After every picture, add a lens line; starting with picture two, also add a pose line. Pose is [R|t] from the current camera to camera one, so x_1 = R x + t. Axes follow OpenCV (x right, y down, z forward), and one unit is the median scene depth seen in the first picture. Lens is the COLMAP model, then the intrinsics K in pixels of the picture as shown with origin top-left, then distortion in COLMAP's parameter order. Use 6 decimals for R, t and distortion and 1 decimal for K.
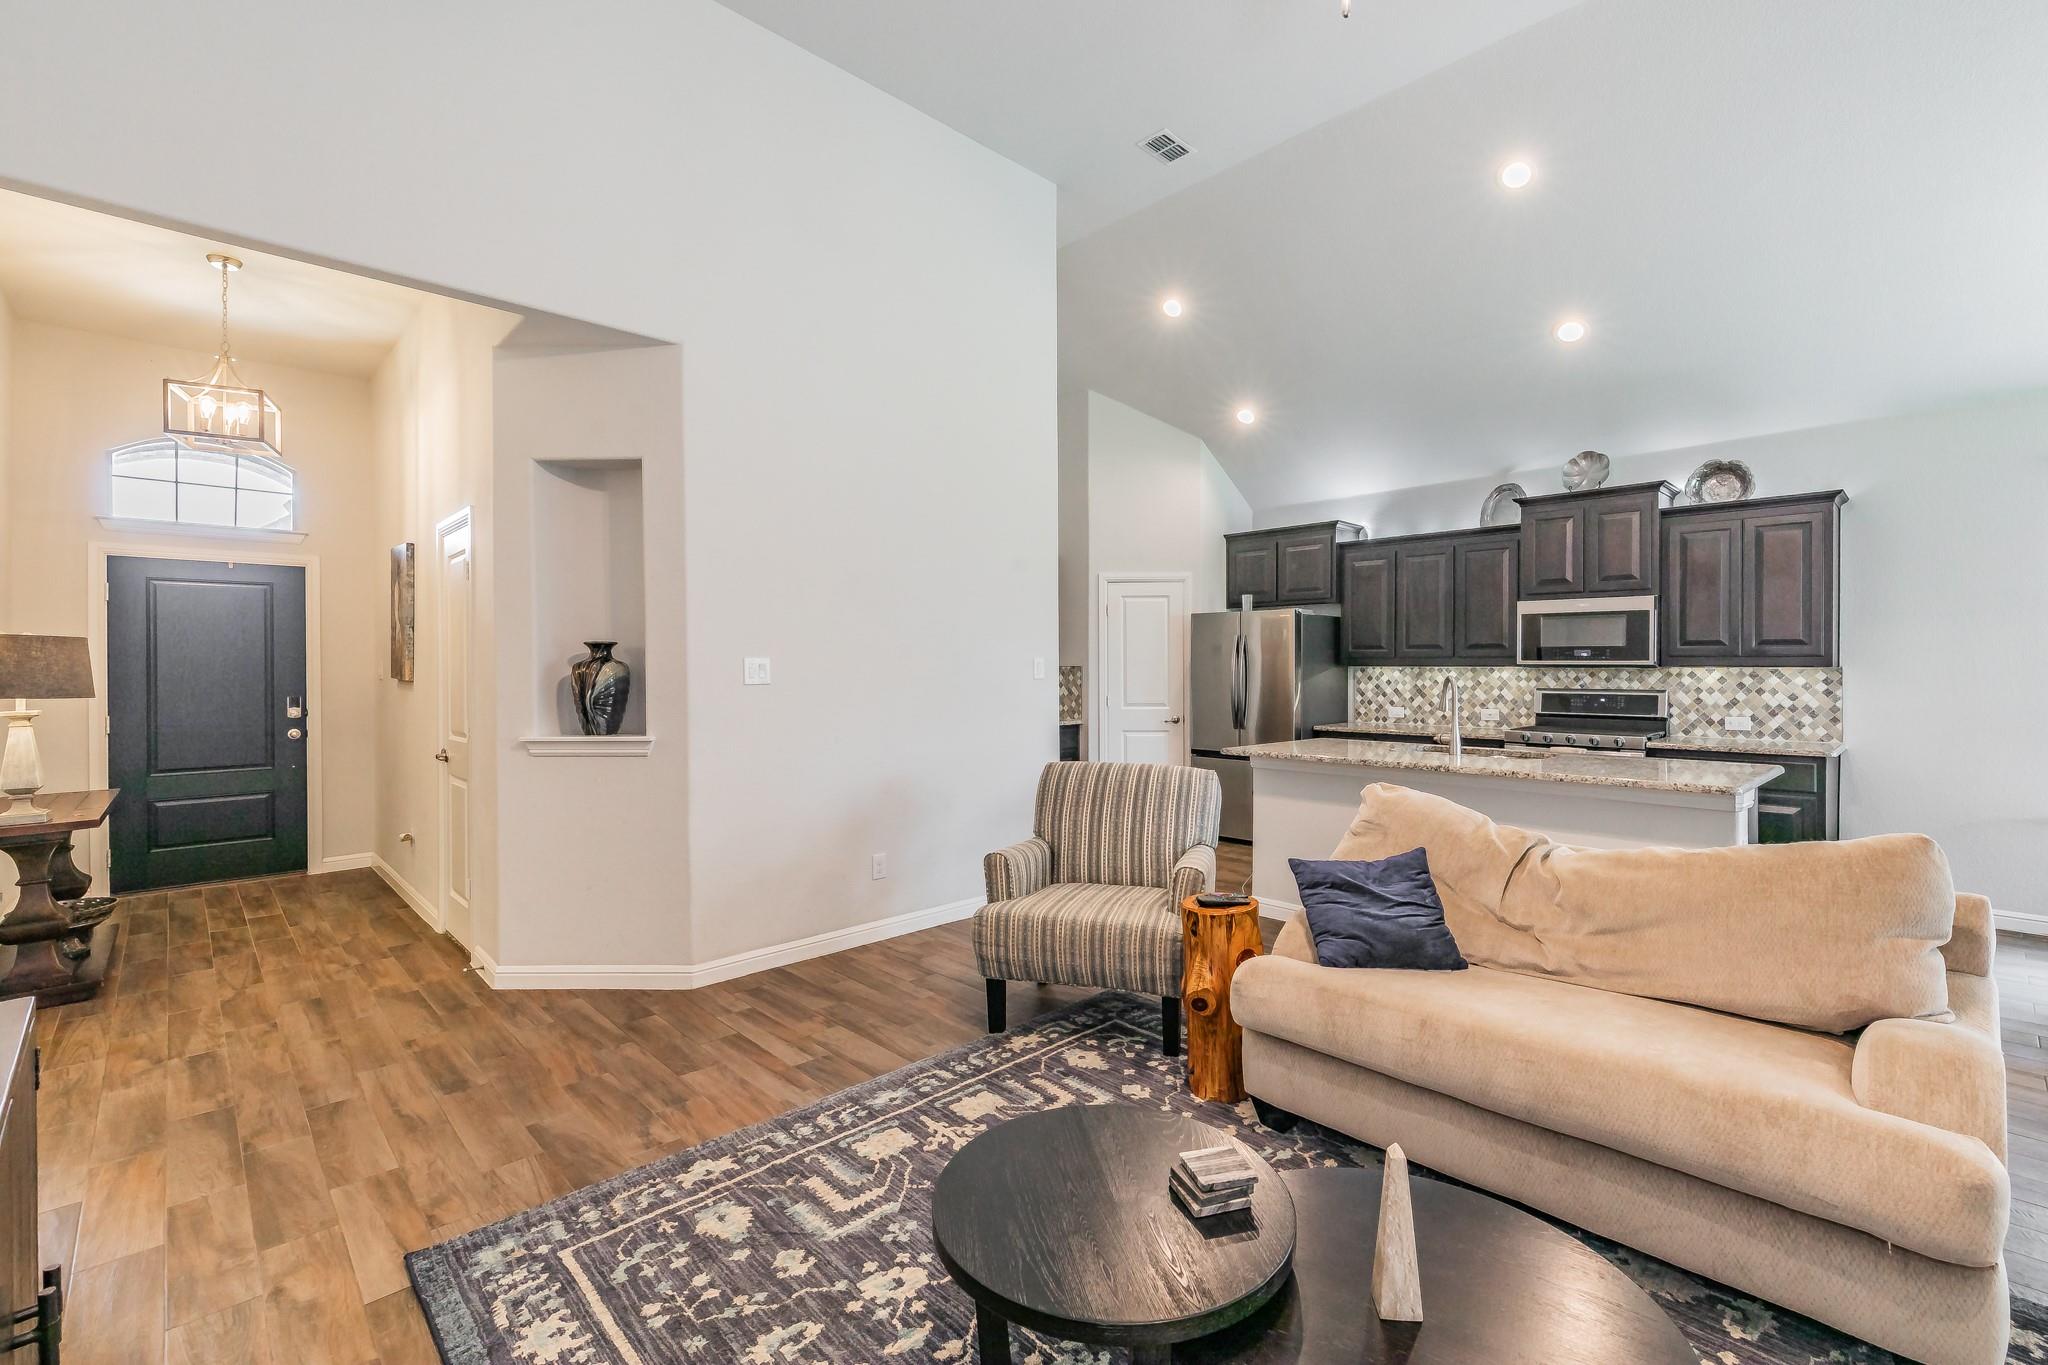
lens RADIAL K [[889.9, 0, 1033.5], [0, 889.9, 675.9], [0, 0, 1]] dist [0.000207, 0.000175]
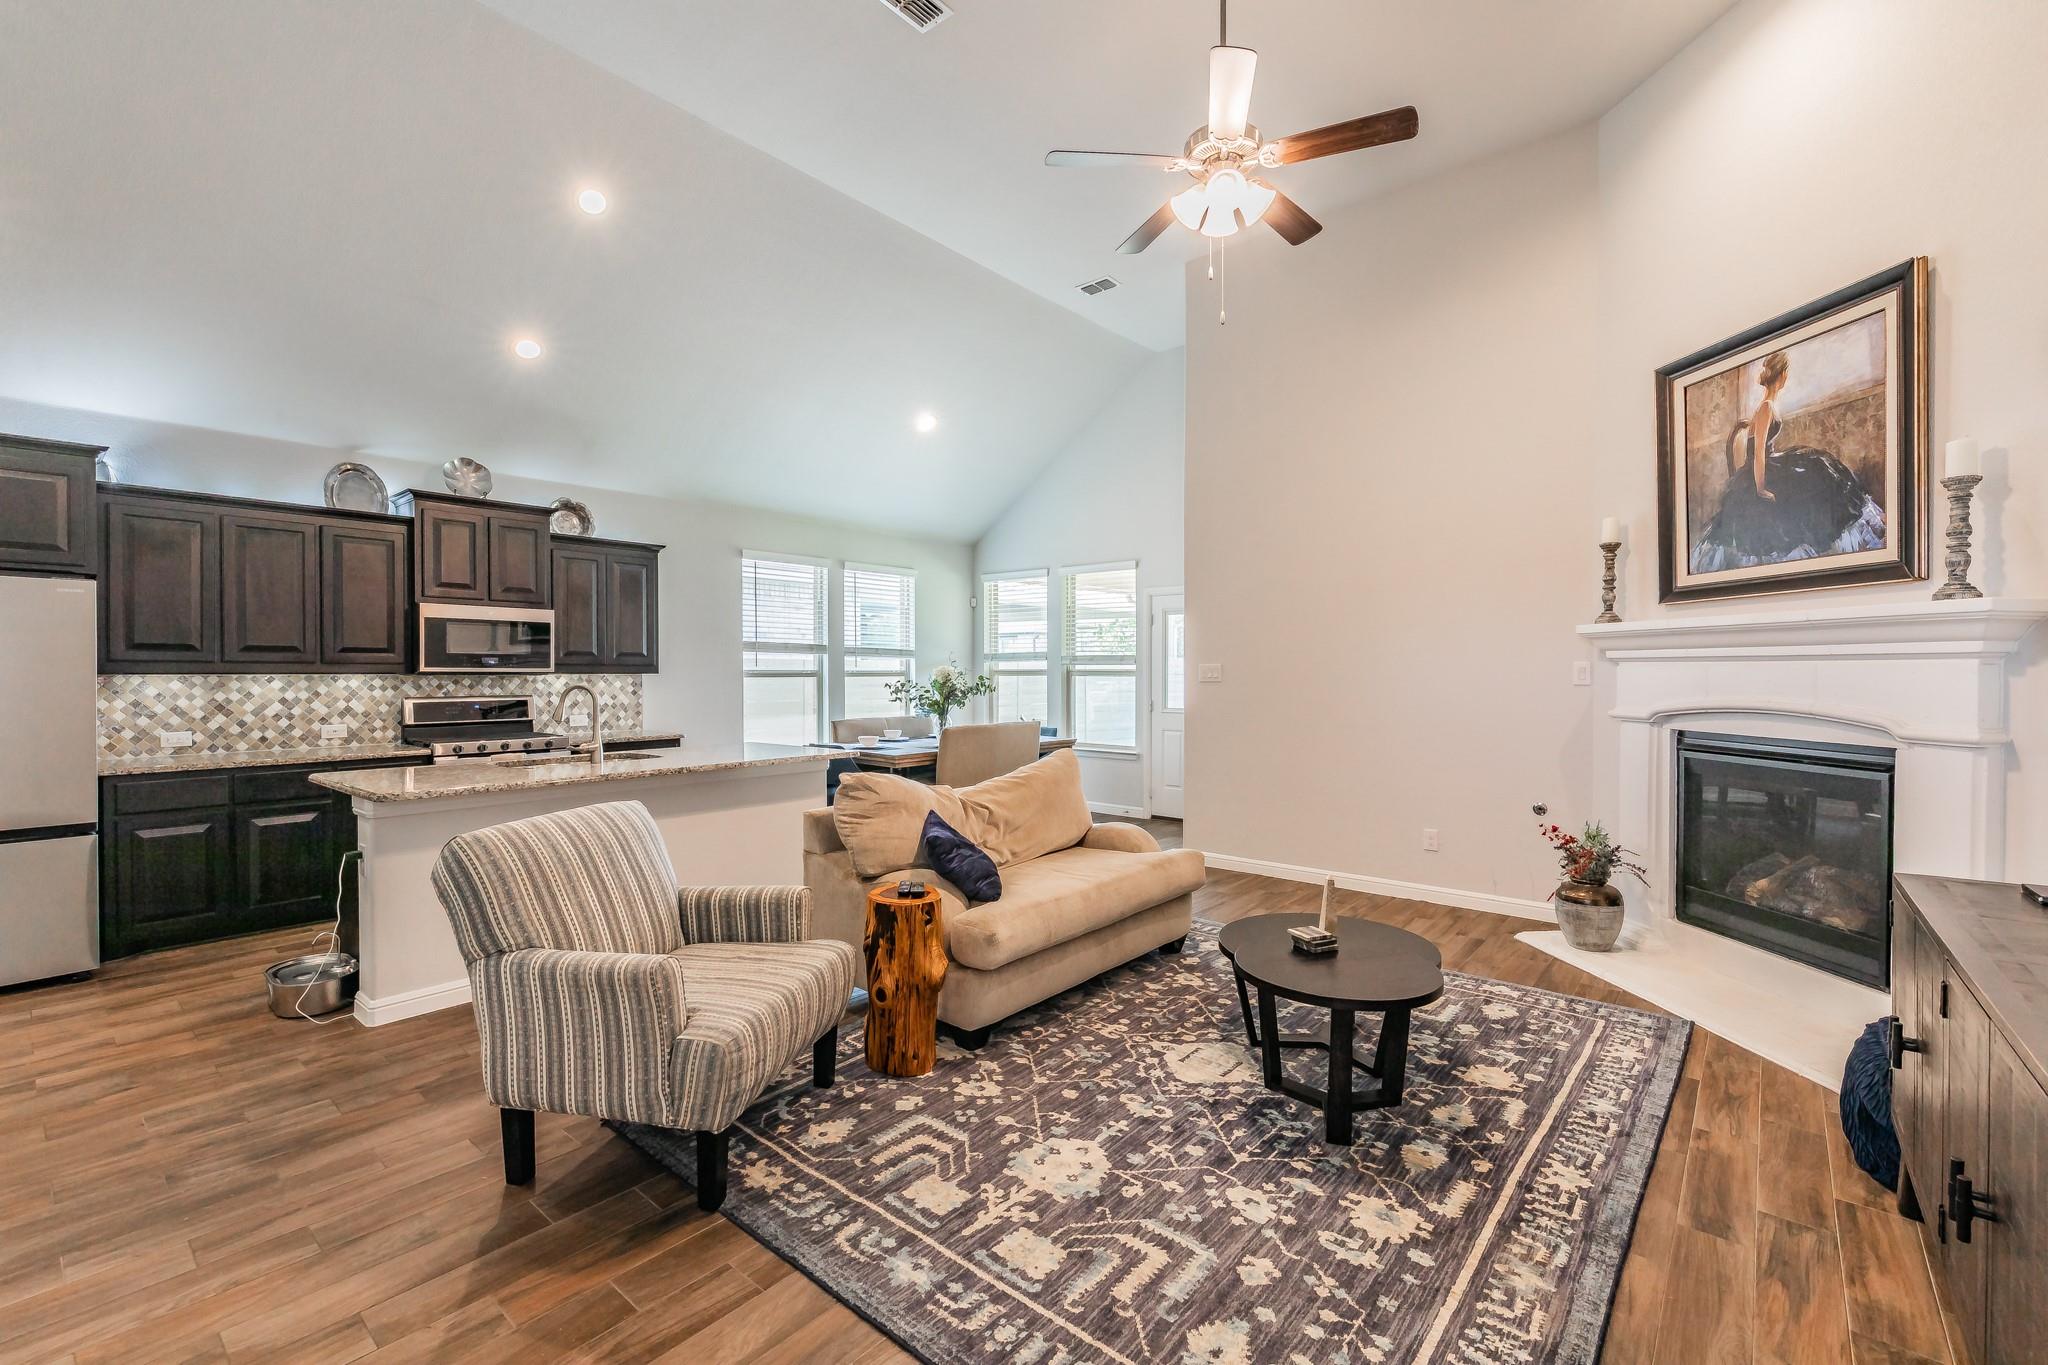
lens RADIAL K [[889.9, 0, 1033.3], [0, 889.9, 675.0], [0, 0, 1]] dist [0.000207, 0.000175]
pose [[-0.111723, -0.003105, 0.993735, -0.496605], [0.012581, 0.999911, 0.004538, -0.006374], [-0.993660, 0.013009, -0.111674, 0.545353]]
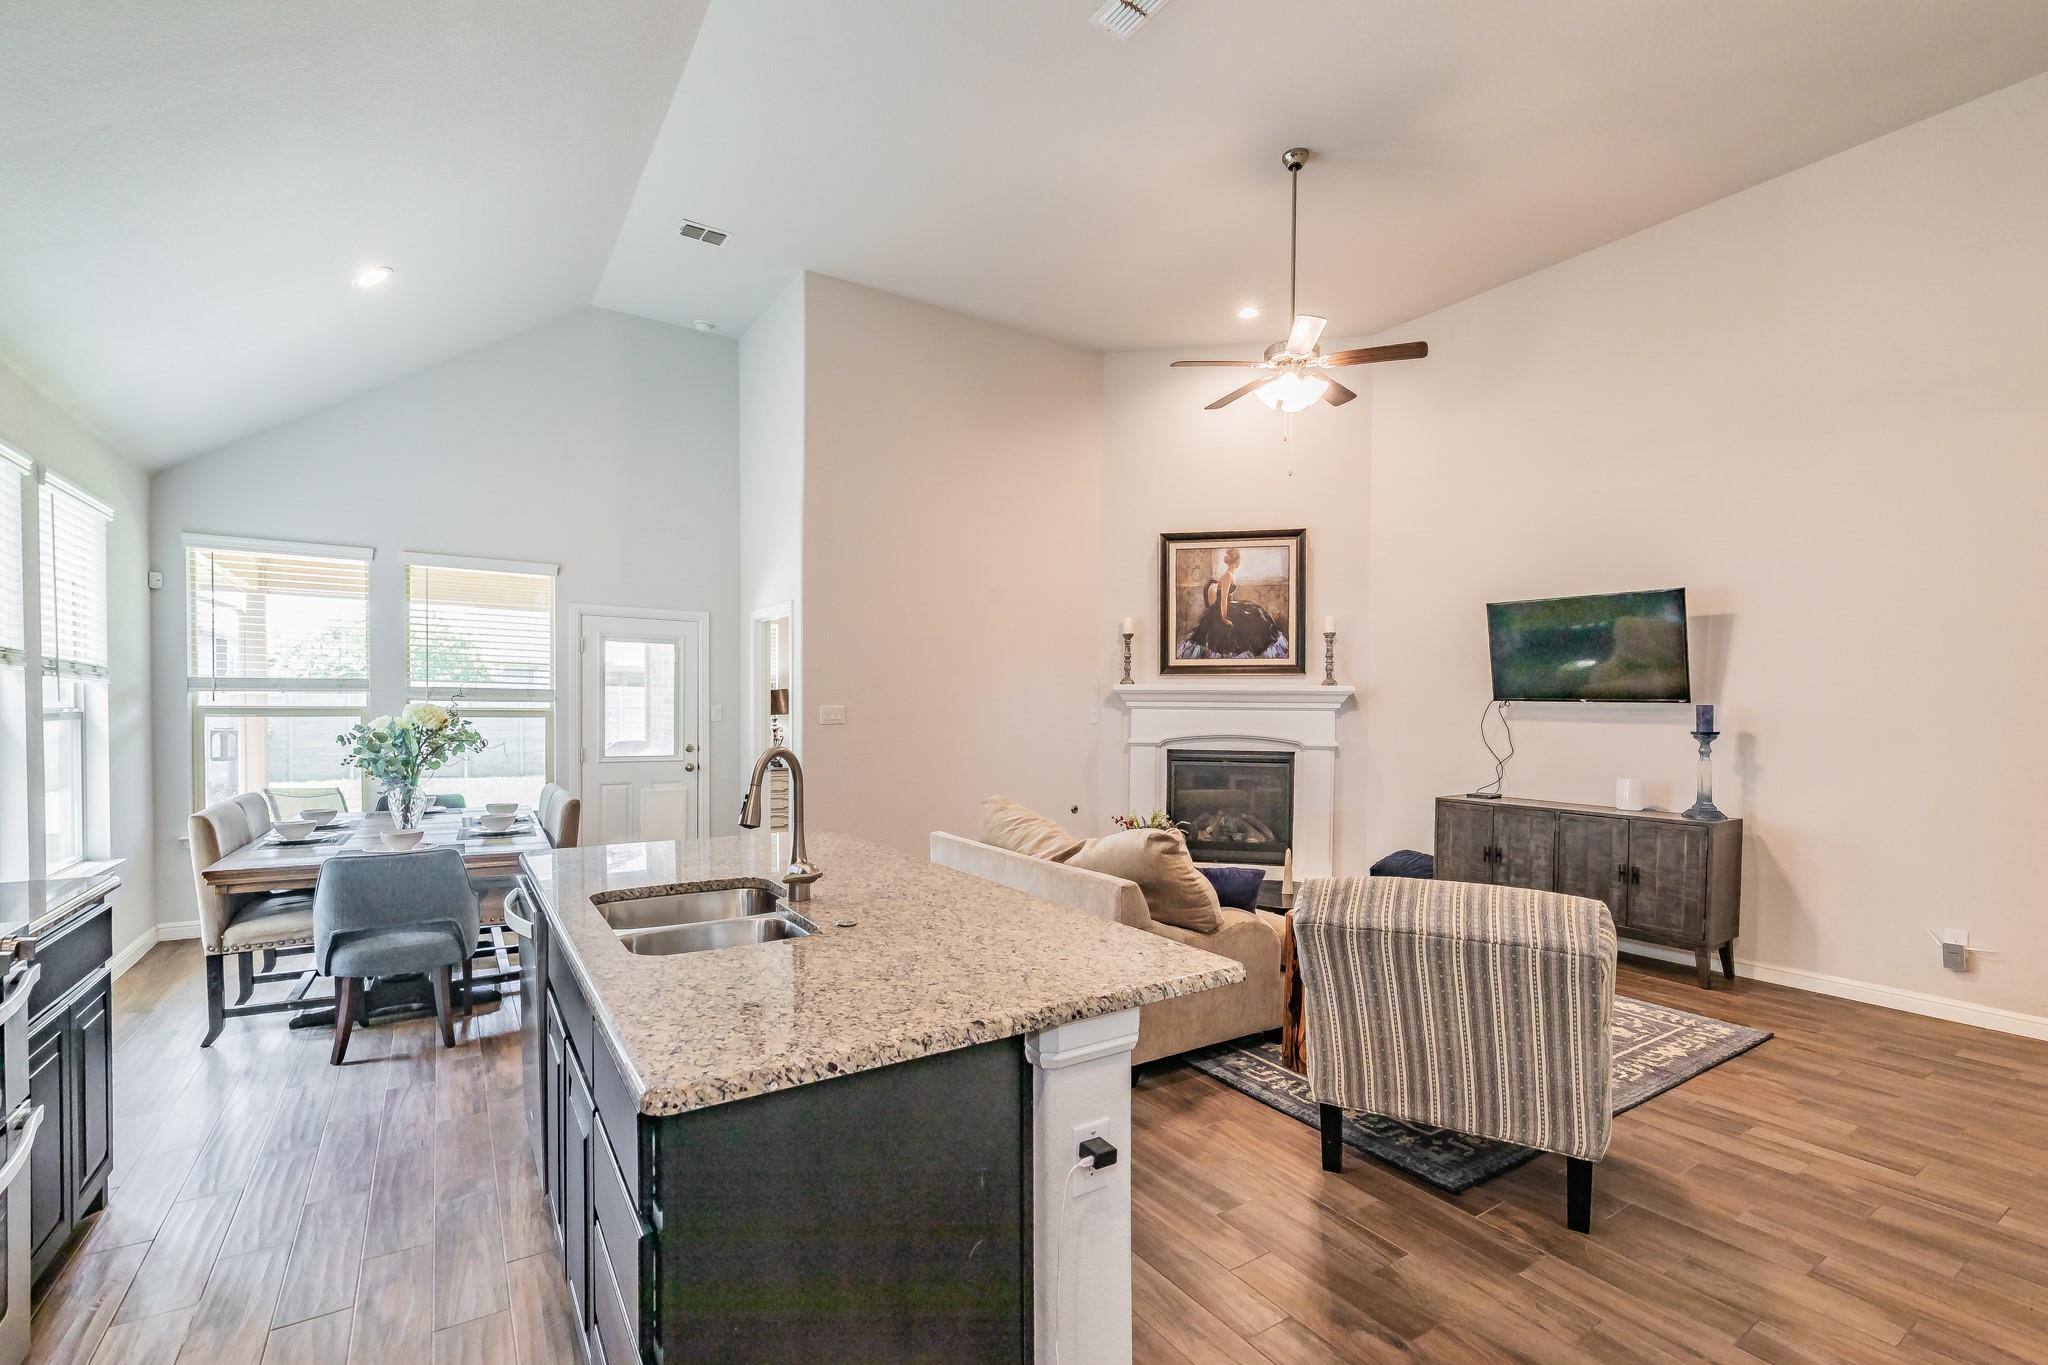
lens RADIAL K [[889.9, 0, 1031.6], [0, 889.9, 716.5], [0, 0, 1]] dist [0.000207, 0.000175]
pose [[-0.985069, -0.009166, 0.171918, 0.218525], [-0.005692, 0.999770, 0.020690, -0.023743], [-0.172068, 0.019403, -0.984894, 1.268550]]
